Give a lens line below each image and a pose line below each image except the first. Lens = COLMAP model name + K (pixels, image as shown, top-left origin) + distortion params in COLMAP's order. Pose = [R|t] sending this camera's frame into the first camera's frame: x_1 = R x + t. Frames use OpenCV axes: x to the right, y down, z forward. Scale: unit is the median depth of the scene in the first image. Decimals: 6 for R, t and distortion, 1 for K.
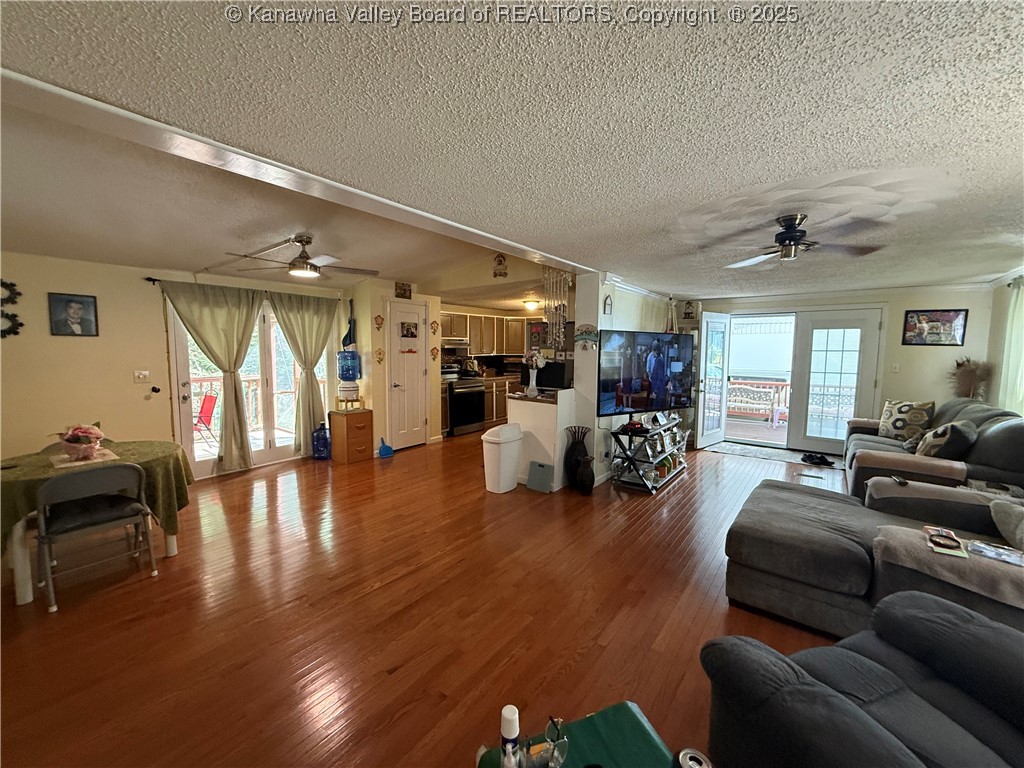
lens RADIAL K [[409.4, 0, 511.3], [0, 409.4, 382.6], [0, 0, 1]] dist [0.000566, 0.000317]
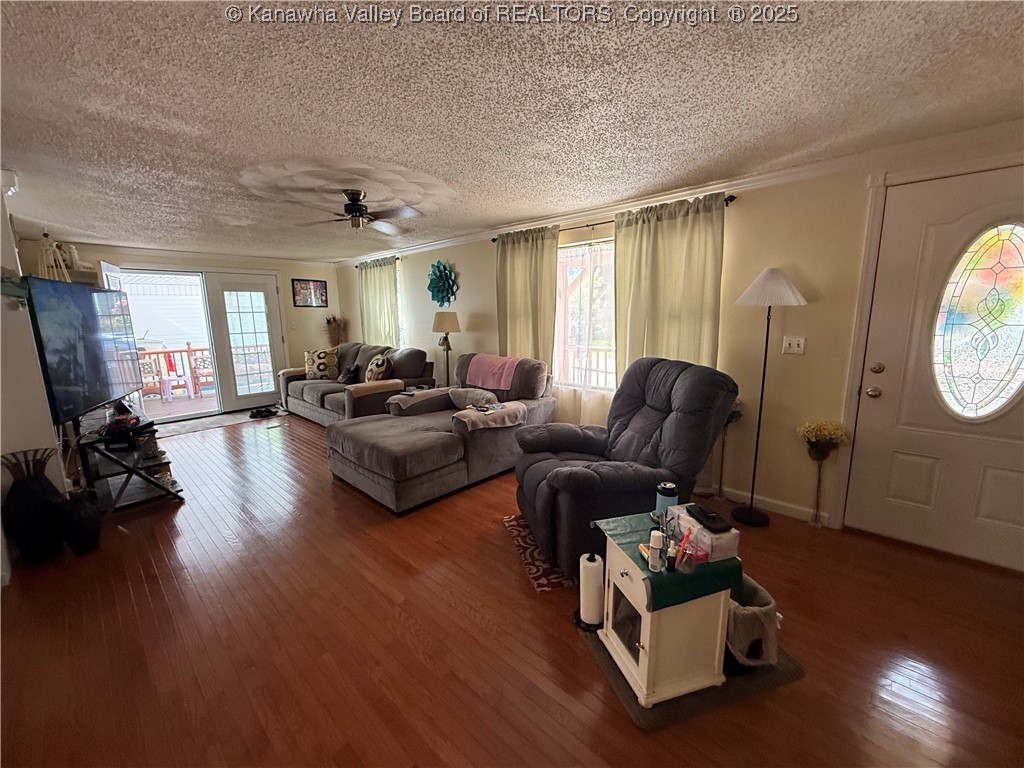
lens RADIAL K [[409.4, 0, 511.3], [0, 409.4, 382.6], [0, 0, 1]] dist [0.000566, 0.000317]
pose [[0.094625, -0.179235, 0.979245, -0.250247], [0.099419, 0.980443, 0.169847, -0.011076], [-0.990536, 0.081284, 0.110594, 0.226706]]
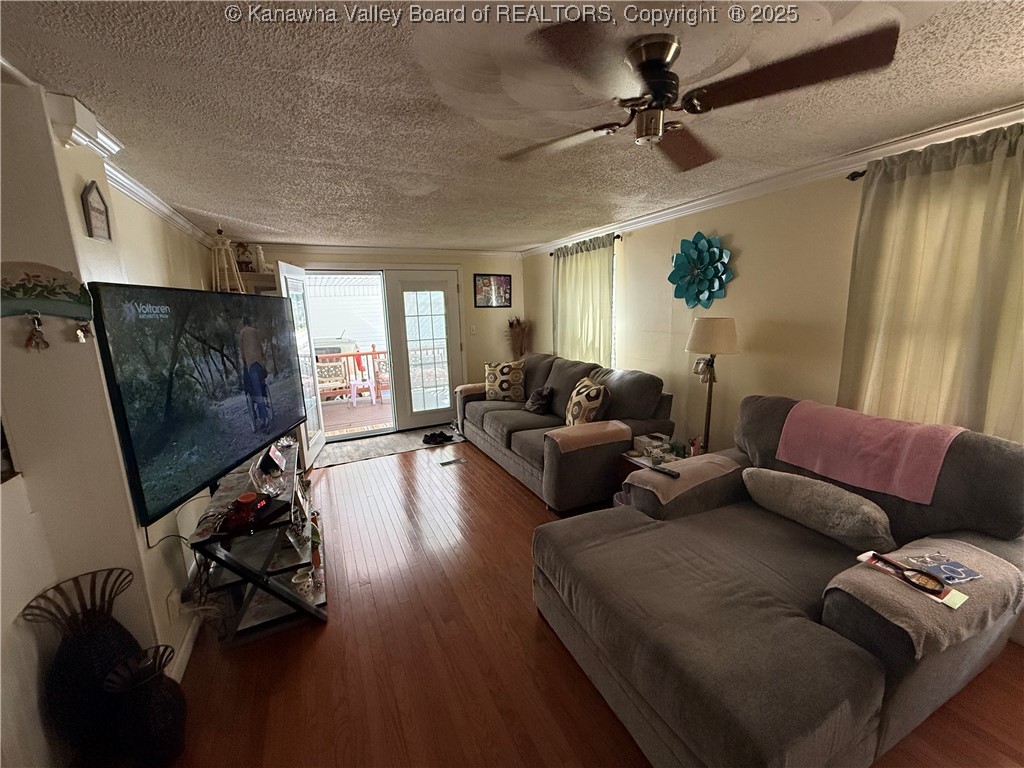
lens RADIAL K [[409.4, 0, 511.3], [0, 409.4, 382.6], [0, 0, 1]] dist [0.000566, 0.000317]
pose [[0.448499, -0.183445, 0.874755, 0.052645], [0.108566, 0.982645, 0.150407, -0.051171], [-0.887165, 0.027511, 0.460631, 0.449335]]
